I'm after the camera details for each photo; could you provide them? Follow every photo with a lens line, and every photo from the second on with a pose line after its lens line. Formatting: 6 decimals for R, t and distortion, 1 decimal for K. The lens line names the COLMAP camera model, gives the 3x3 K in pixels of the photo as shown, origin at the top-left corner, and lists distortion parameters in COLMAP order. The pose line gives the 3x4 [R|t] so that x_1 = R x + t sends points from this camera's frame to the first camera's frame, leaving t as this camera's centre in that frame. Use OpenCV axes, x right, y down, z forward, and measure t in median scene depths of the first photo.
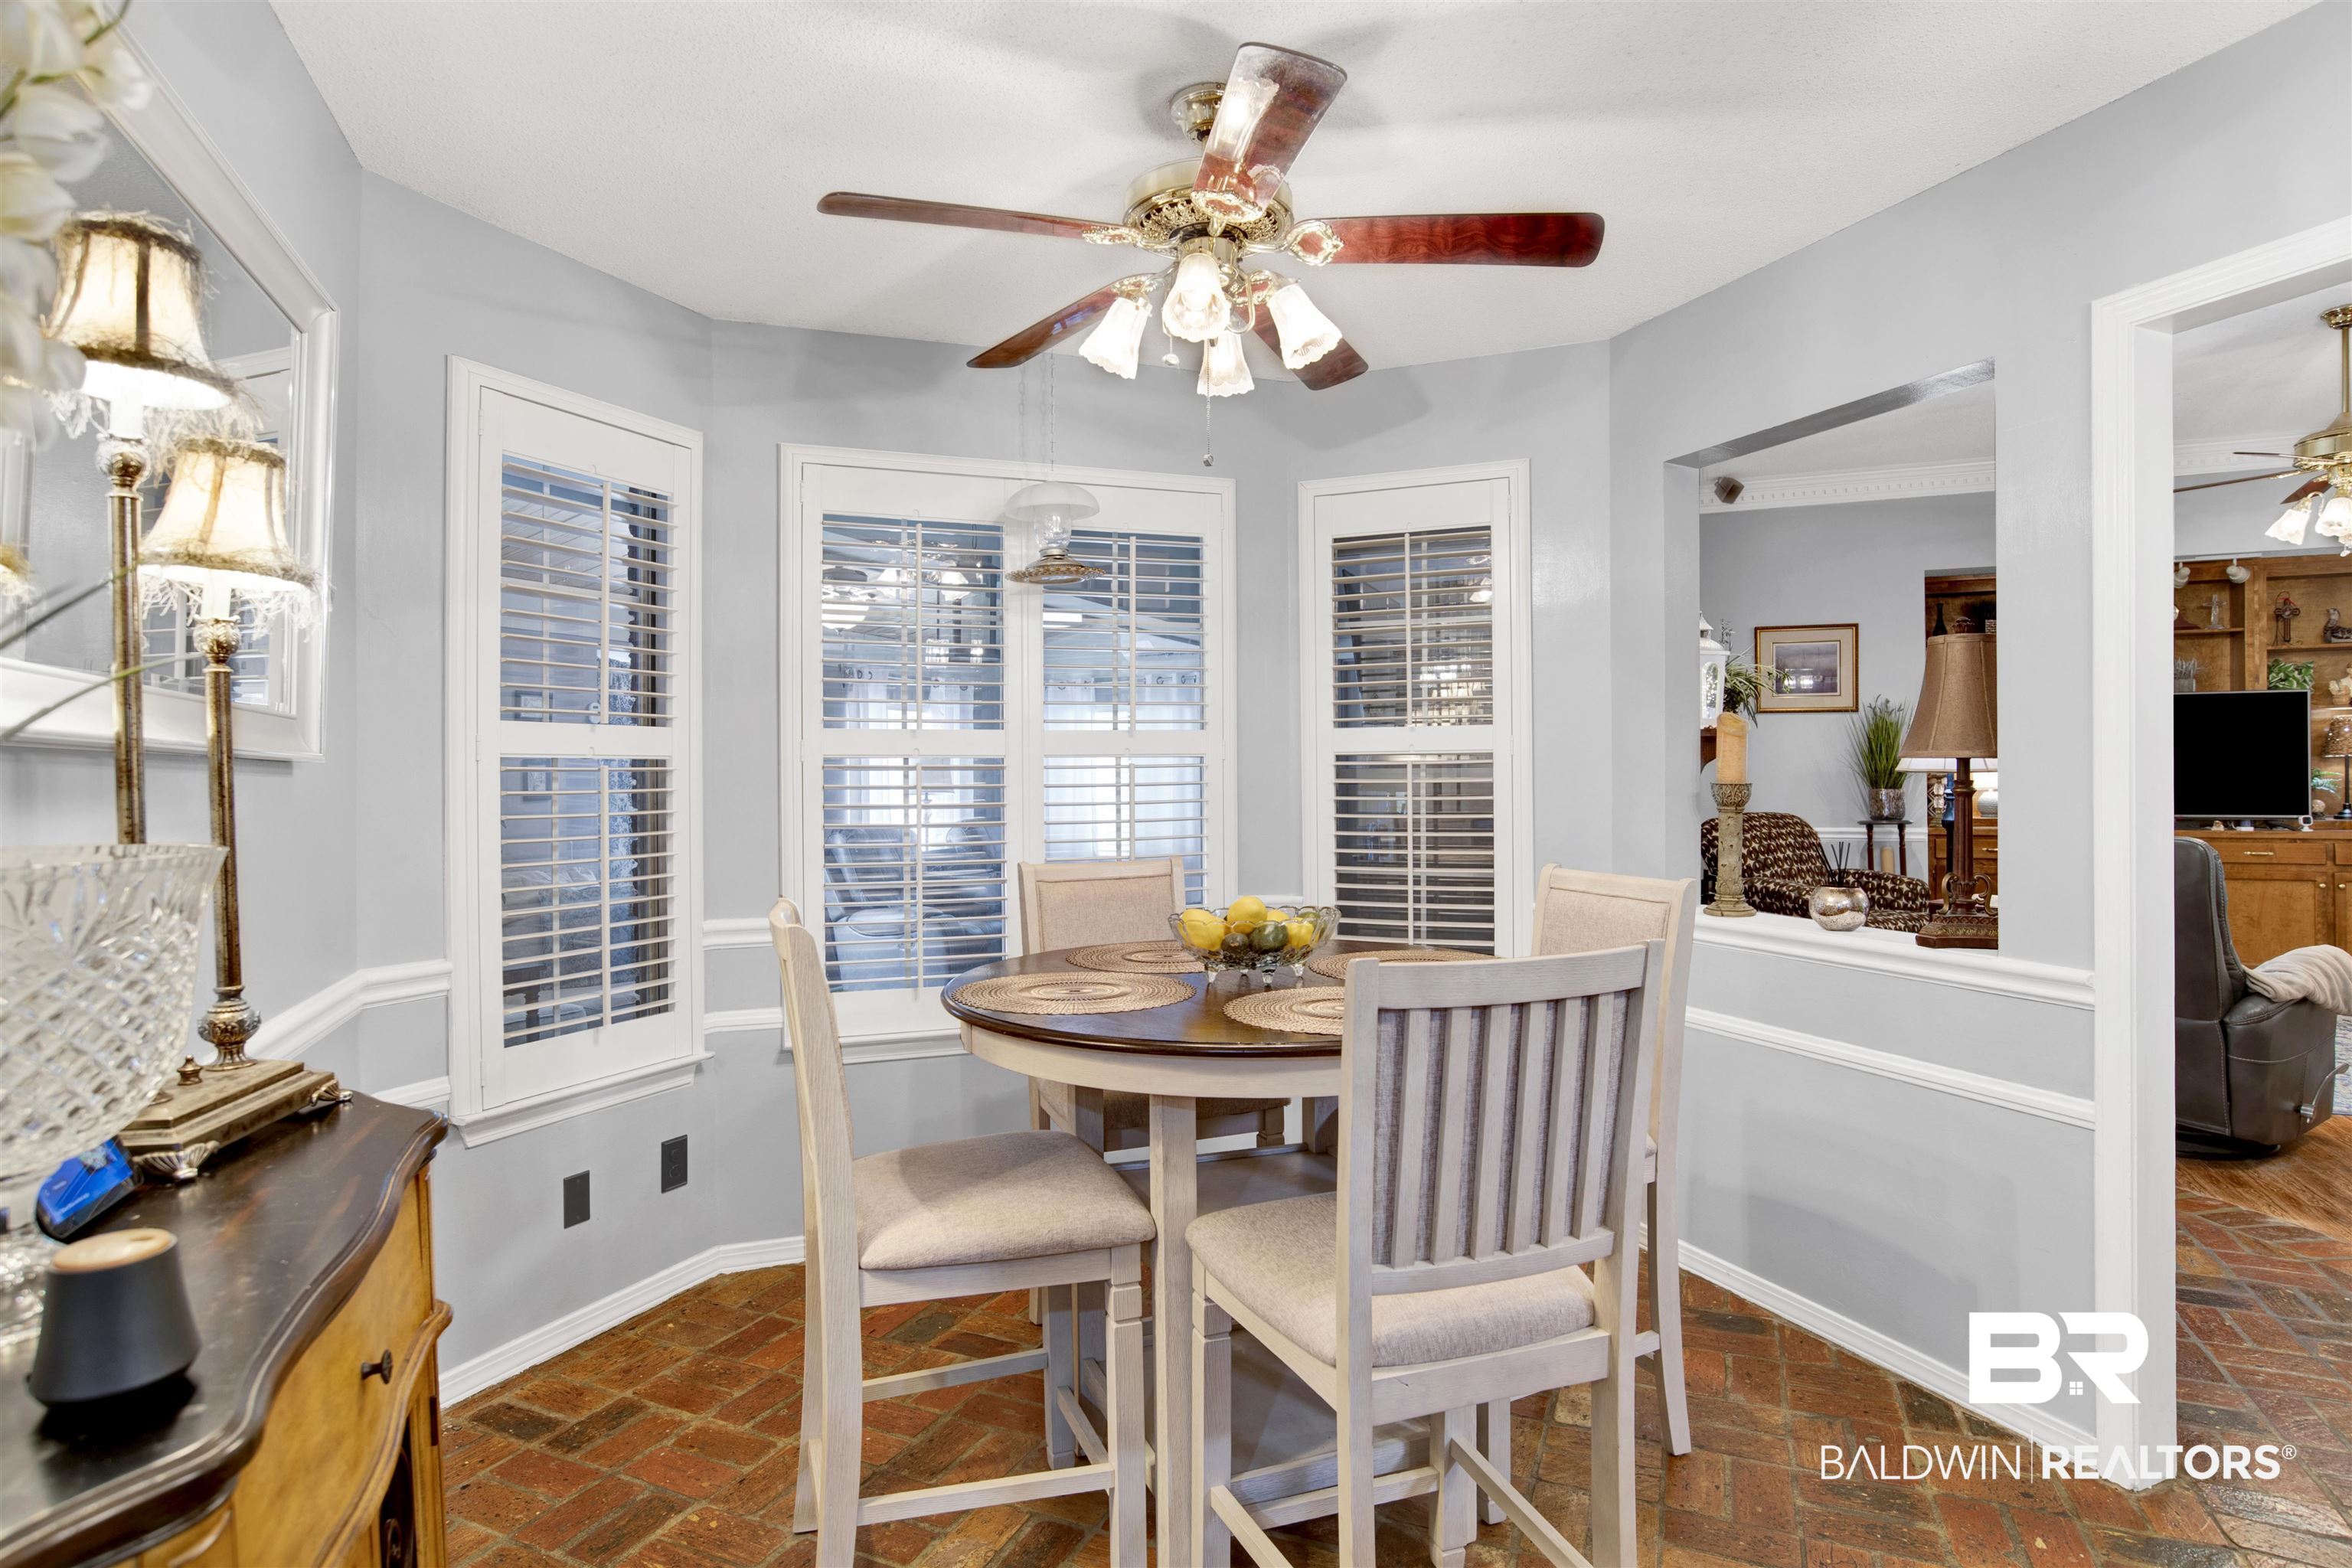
lens RADIAL K [[1244.7, 0, 1197.1], [0, 1244.7, 776.2], [0, 0, 1]] dist [-0.053046, 0.013203]
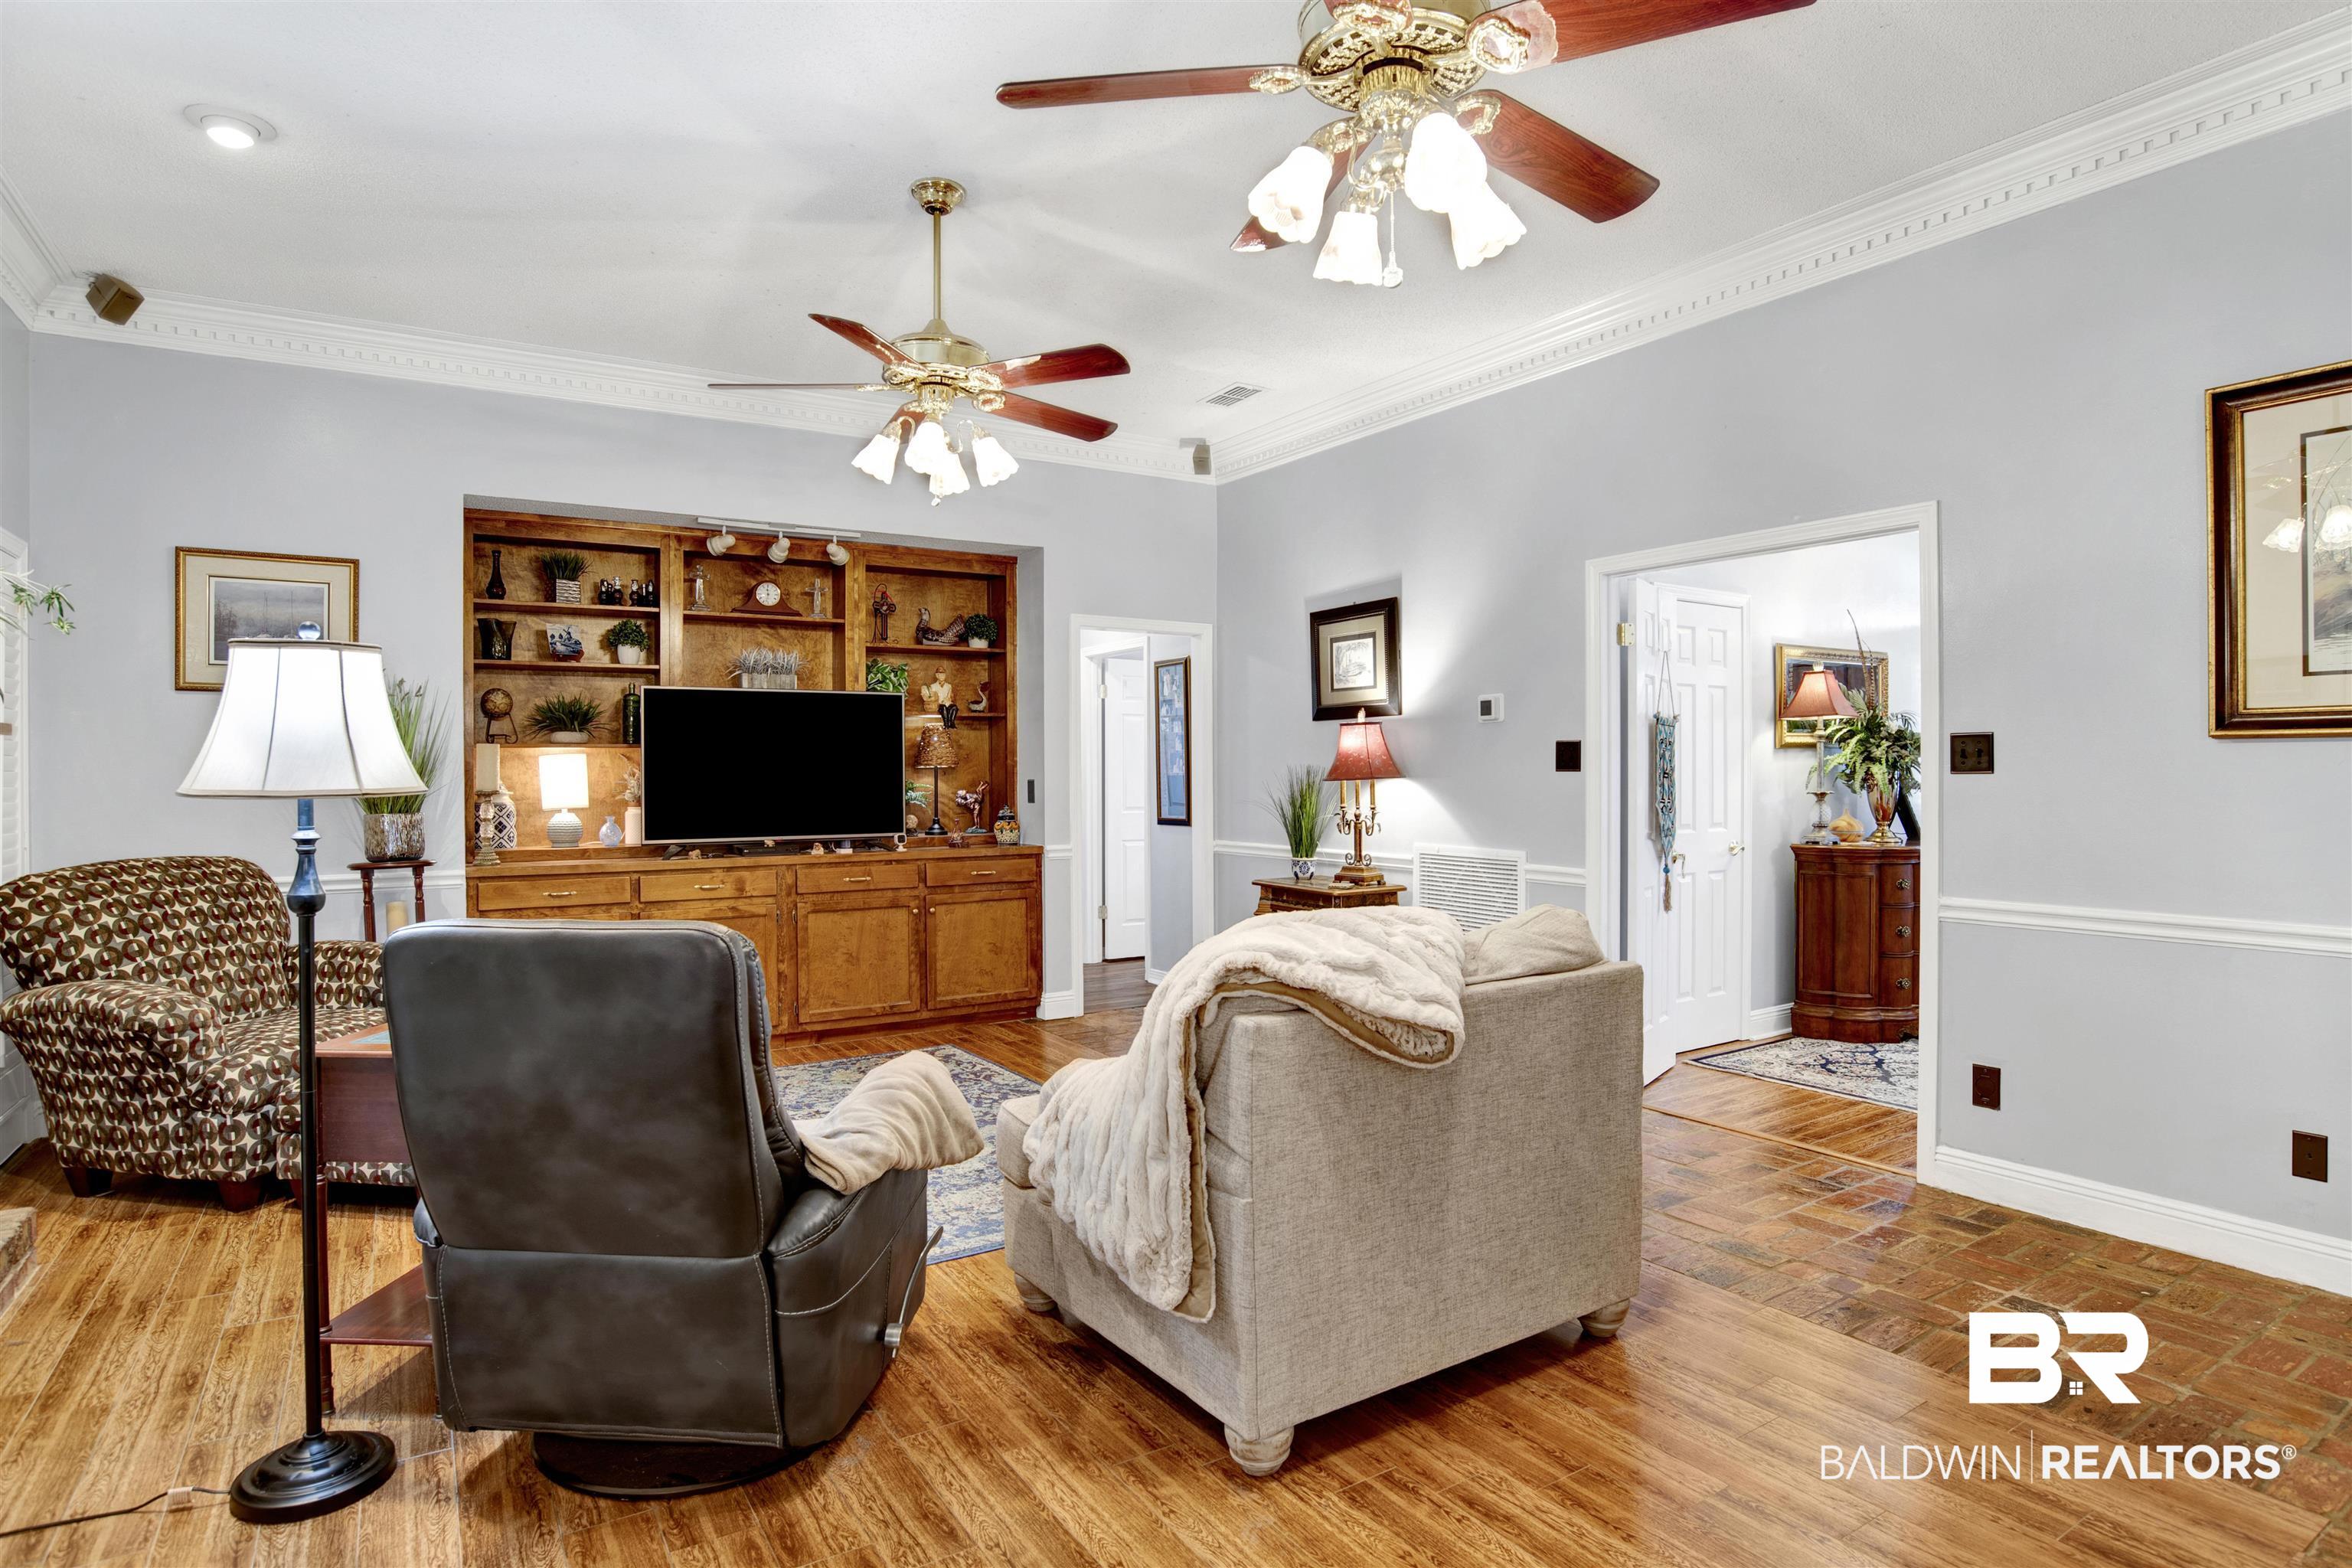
lens RADIAL K [[1244.7, 0, 1182.6], [0, 1244.7, 770.9], [0, 0, 1]] dist [-0.053046, 0.013203]
pose [[0.572120, 0.004603, 0.820157, 0.276539], [0.004577, 0.999951, -0.008805, -0.004601], [-0.820157, 0.008791, 0.572071, 0.288886]]
